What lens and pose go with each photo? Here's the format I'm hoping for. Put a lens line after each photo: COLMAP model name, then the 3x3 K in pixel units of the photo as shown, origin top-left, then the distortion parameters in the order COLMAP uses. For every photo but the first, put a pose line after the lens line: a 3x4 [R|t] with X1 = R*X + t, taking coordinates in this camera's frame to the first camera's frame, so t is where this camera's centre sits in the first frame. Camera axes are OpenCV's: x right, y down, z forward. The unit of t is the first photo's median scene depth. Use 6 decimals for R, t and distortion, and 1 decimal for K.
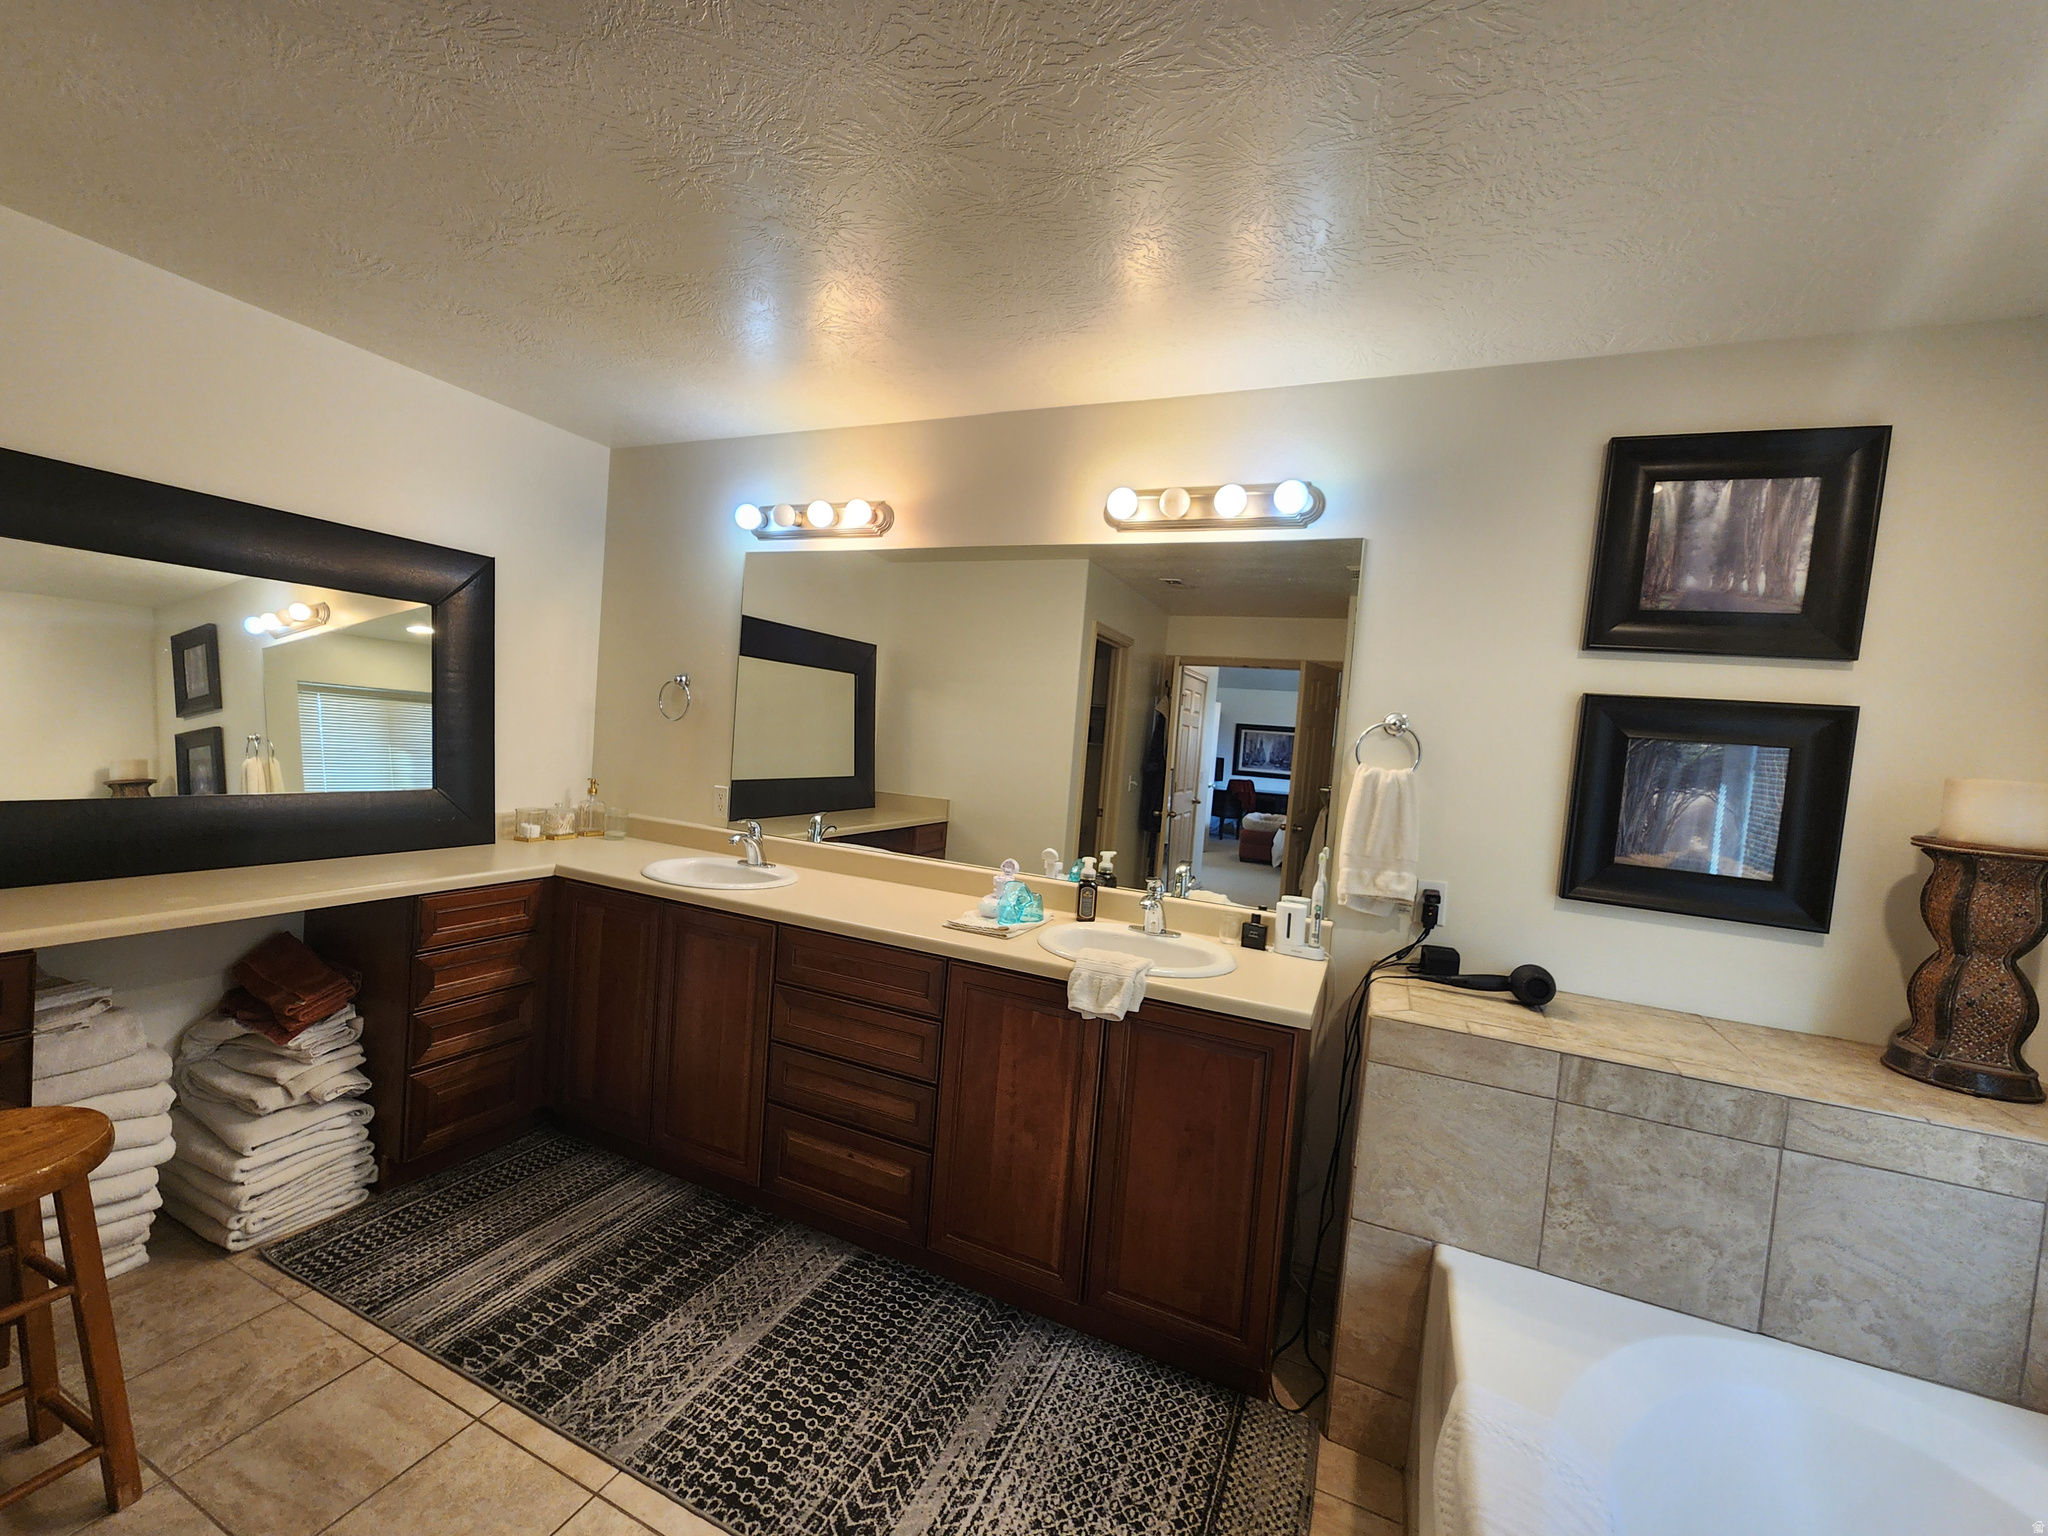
lens RADIAL K [[838.8, 0, 1011.3], [0, 838.8, 767.6], [0, 0, 1]] dist [0.000578, -0.002737]
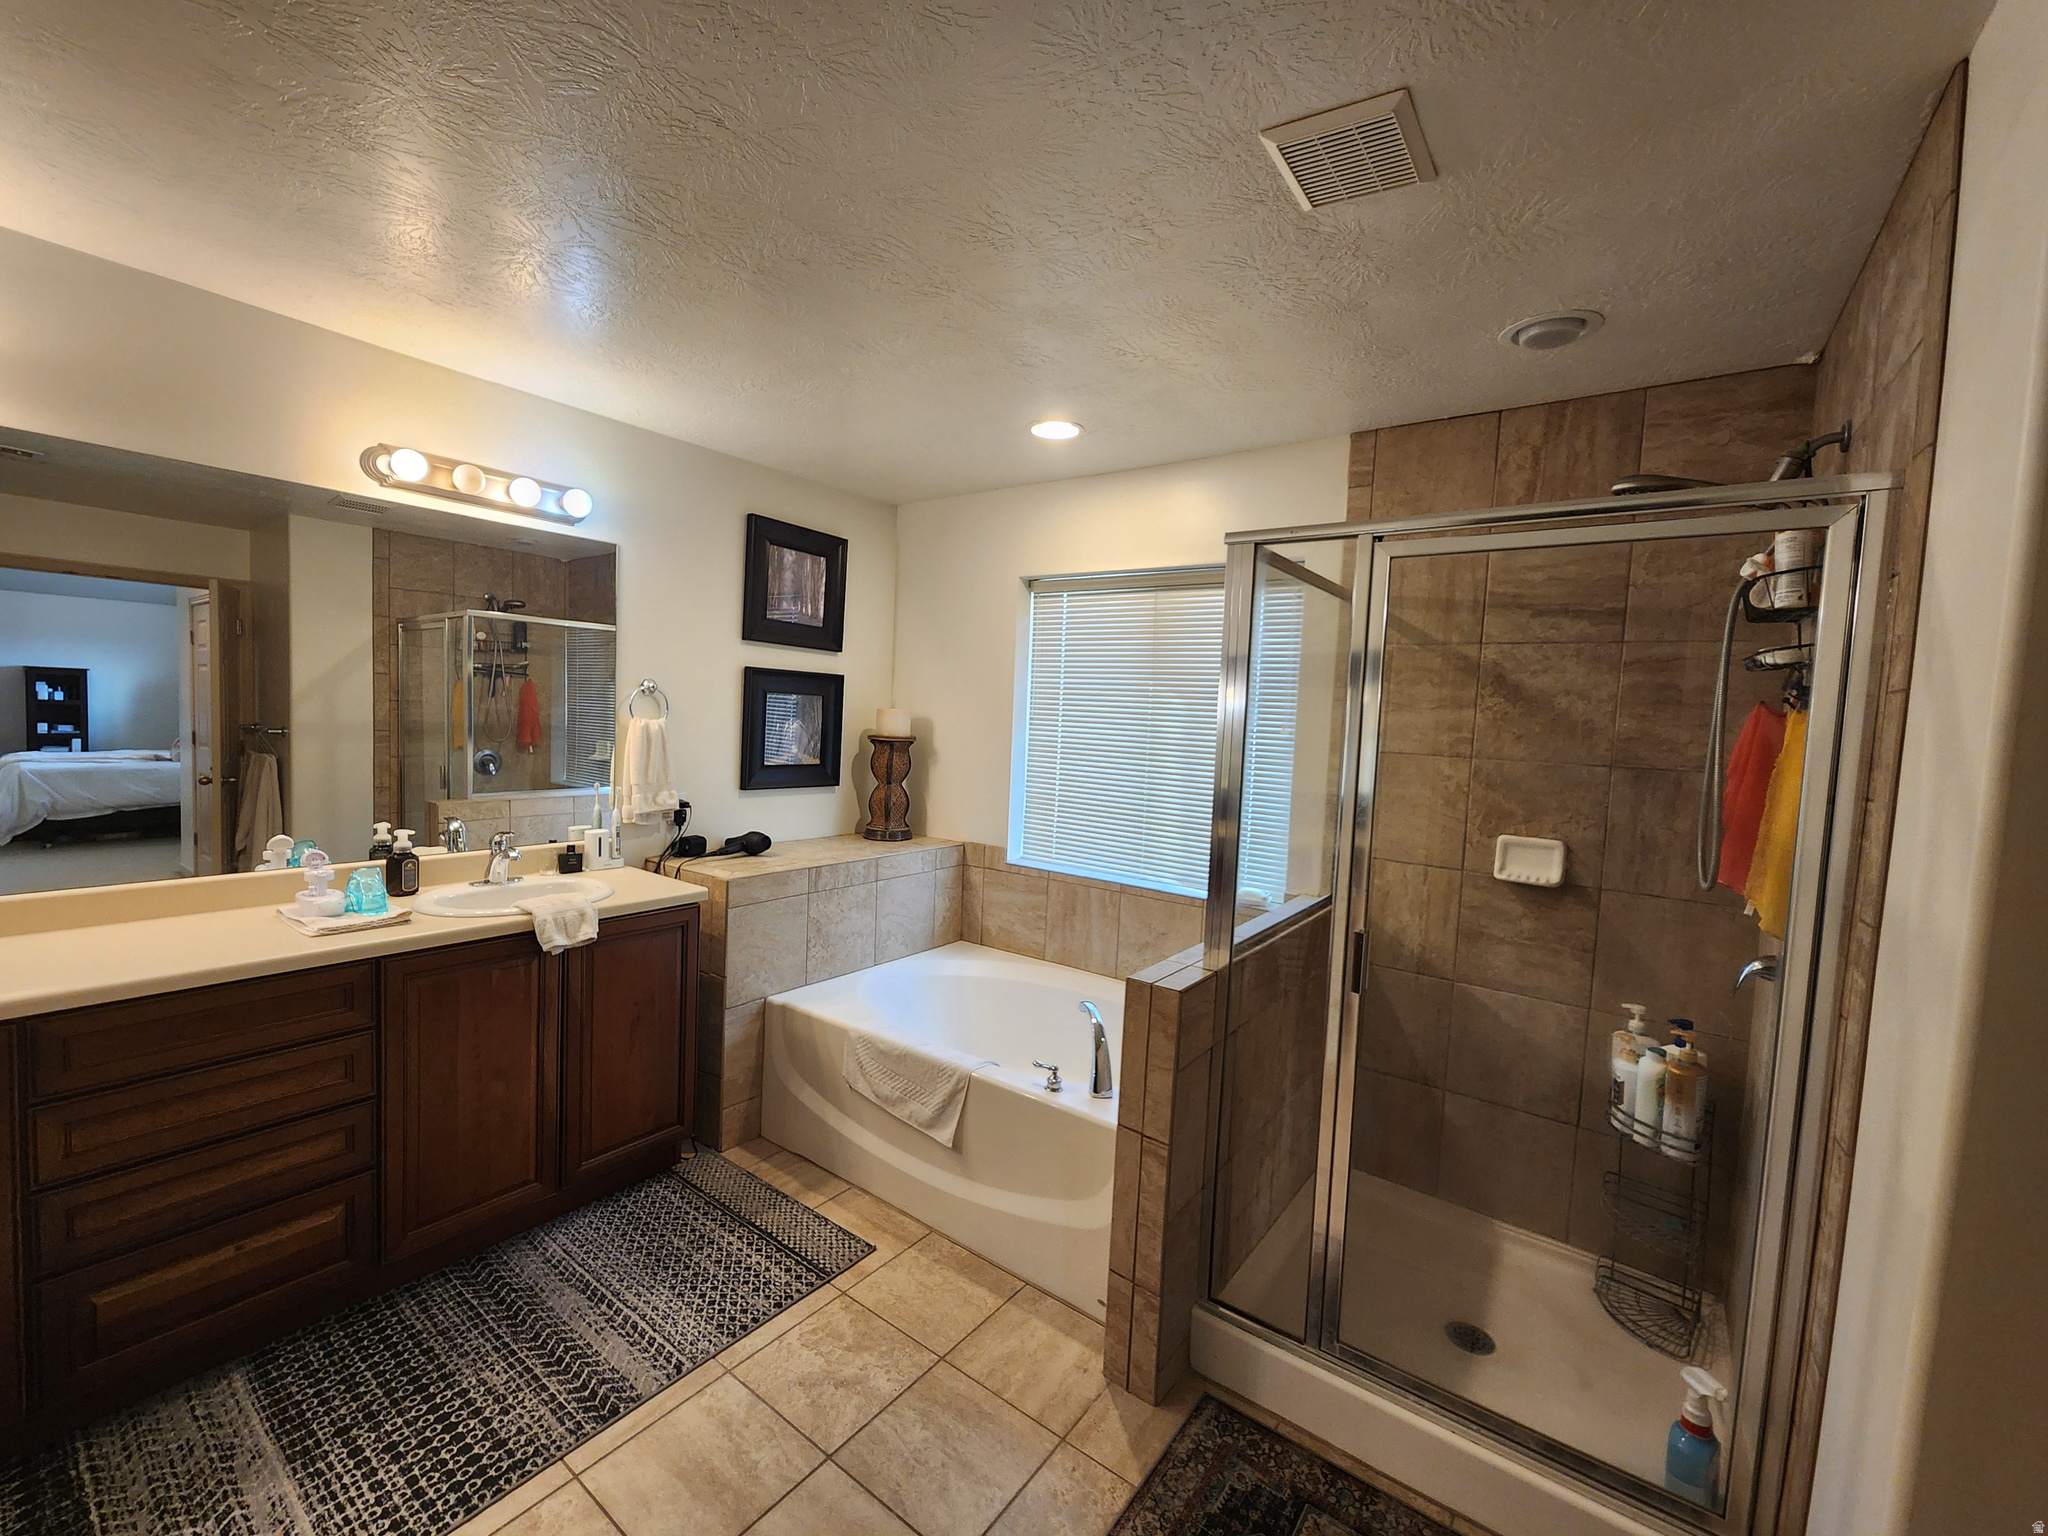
lens RADIAL K [[838.8, 0, 1011.3], [0, 838.8, 767.6], [0, 0, 1]] dist [0.000578, -0.002737]
pose [[0.219456, -0.130335, 0.966877, -0.875117], [0.016775, 0.991394, 0.129833, -0.101370], [-0.975478, -0.012273, 0.219754, 0.125859]]
